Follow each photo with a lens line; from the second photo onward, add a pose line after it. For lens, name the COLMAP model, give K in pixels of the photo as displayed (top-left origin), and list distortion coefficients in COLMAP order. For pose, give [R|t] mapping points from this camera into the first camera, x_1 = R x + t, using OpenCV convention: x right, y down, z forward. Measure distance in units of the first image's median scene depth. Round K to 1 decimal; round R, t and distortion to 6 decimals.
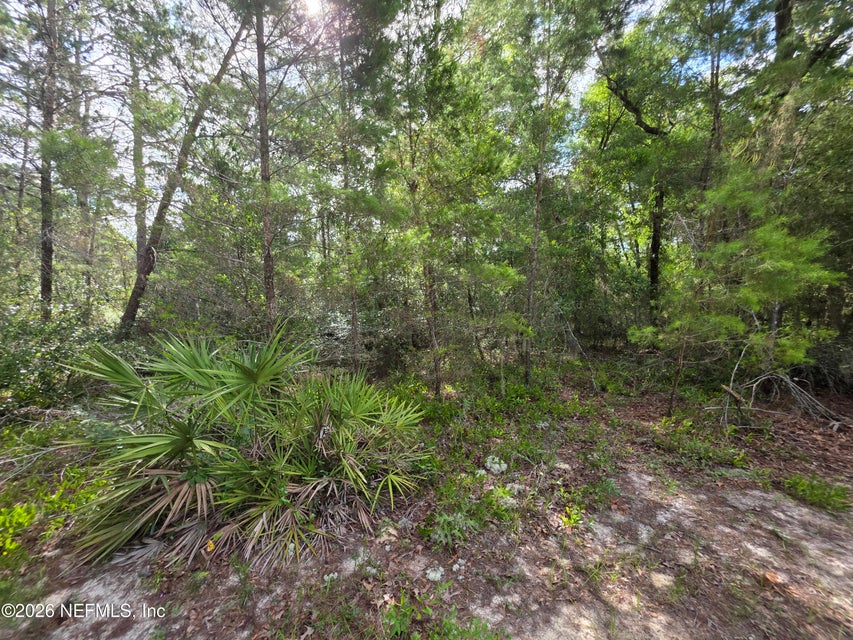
lens RADIAL K [[341.1, 0, 422.2], [0, 341.1, 318.4], [0, 0, 1]] dist [-0.004336, 0.001533]
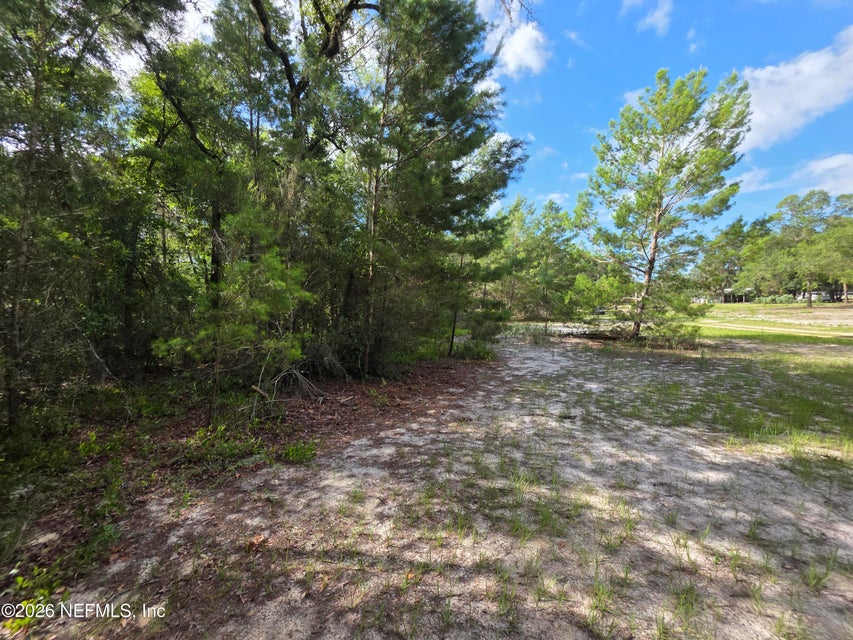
lens RADIAL K [[341.1, 0, 419.8], [0, 341.1, 319.7], [0, 0, 1]] dist [-0.004336, 0.001533]
pose [[0.447481, -0.005167, 0.894279, 0.128905], [0.046954, 0.998740, -0.017724, 0.023096], [-0.893060, 0.049921, 0.447159, -0.046033]]
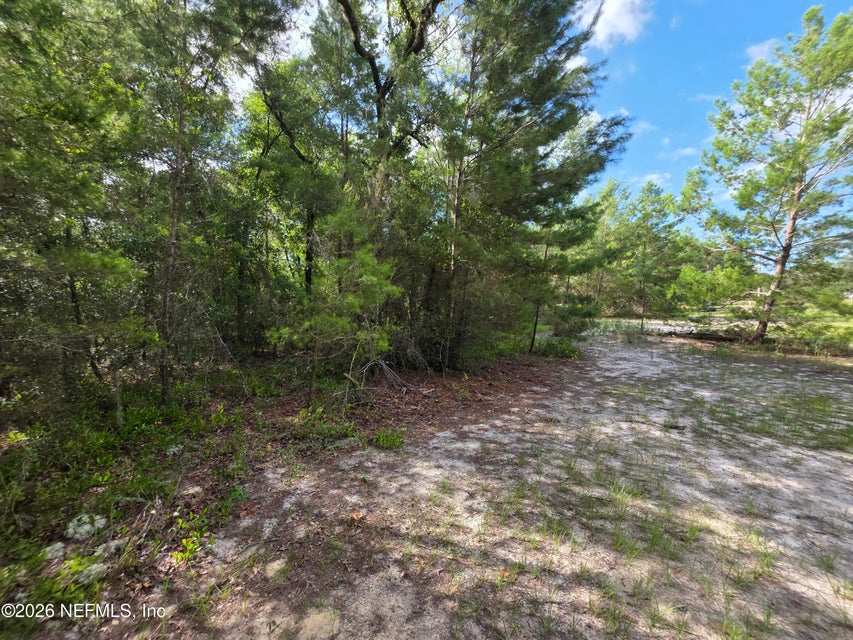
lens RADIAL K [[341.1, 0, 420.7], [0, 341.1, 320.6], [0, 0, 1]] dist [-0.004336, 0.001533]
pose [[0.627837, -0.012985, 0.778236, 0.107624], [0.027310, 0.999613, -0.005354, 0.019974], [-0.777865, 0.024615, 0.627949, -0.010051]]
